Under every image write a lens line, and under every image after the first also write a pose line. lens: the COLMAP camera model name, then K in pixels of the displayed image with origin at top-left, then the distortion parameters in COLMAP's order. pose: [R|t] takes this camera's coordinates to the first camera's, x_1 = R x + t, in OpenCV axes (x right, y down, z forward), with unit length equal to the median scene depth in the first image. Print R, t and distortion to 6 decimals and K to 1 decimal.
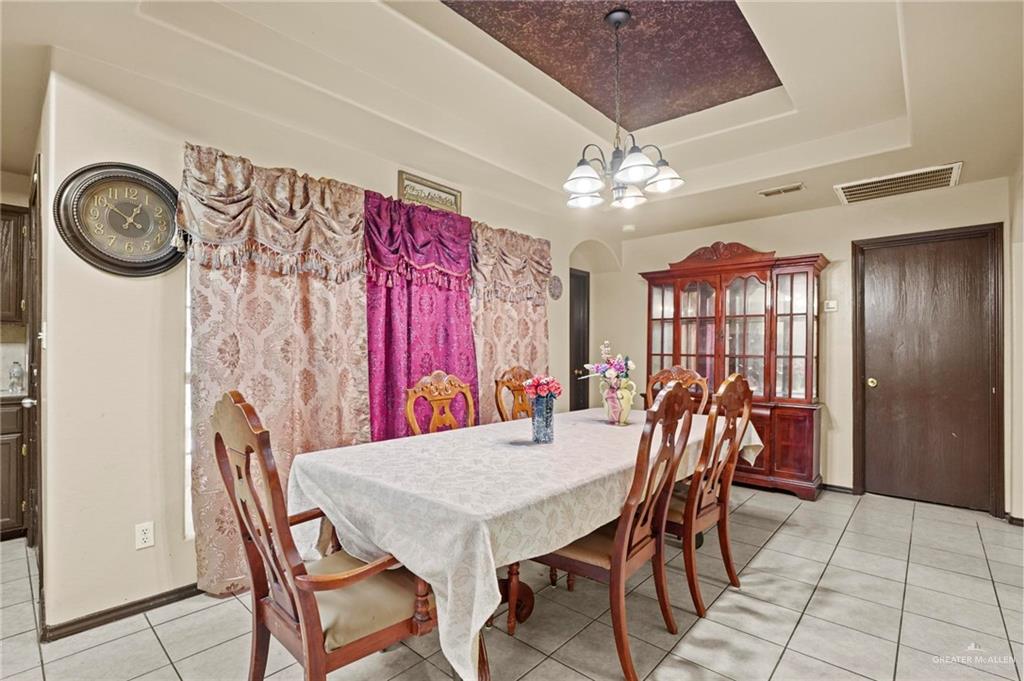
lens RADIAL K [[476.4, 0, 511.7], [0, 476.4, 347.3], [0, 0, 1]] dist [-0.003443, 0.000639]
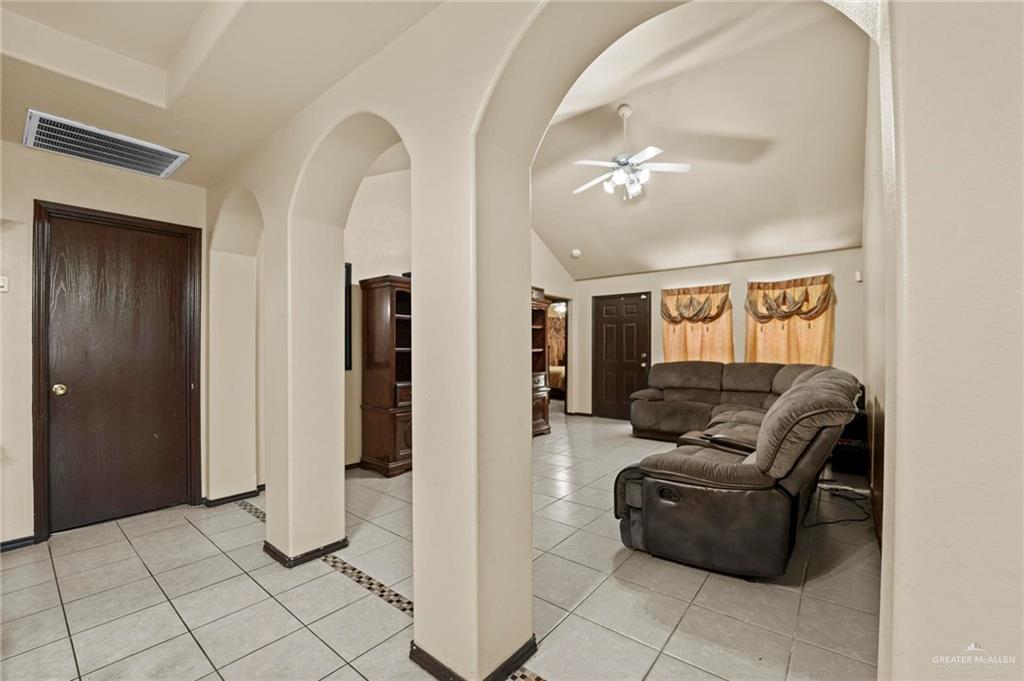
lens RADIAL K [[437.0, 0, 512.4], [0, 437.0, 347.2], [0, 0, 1]] dist [0.000202, 0.000168]
pose [[0.005297, 0.002127, 0.999984, 0.047153], [-0.006993, 0.999973, -0.002090, 0.001572], [-0.999962, -0.006982, 0.005312, 0.279745]]
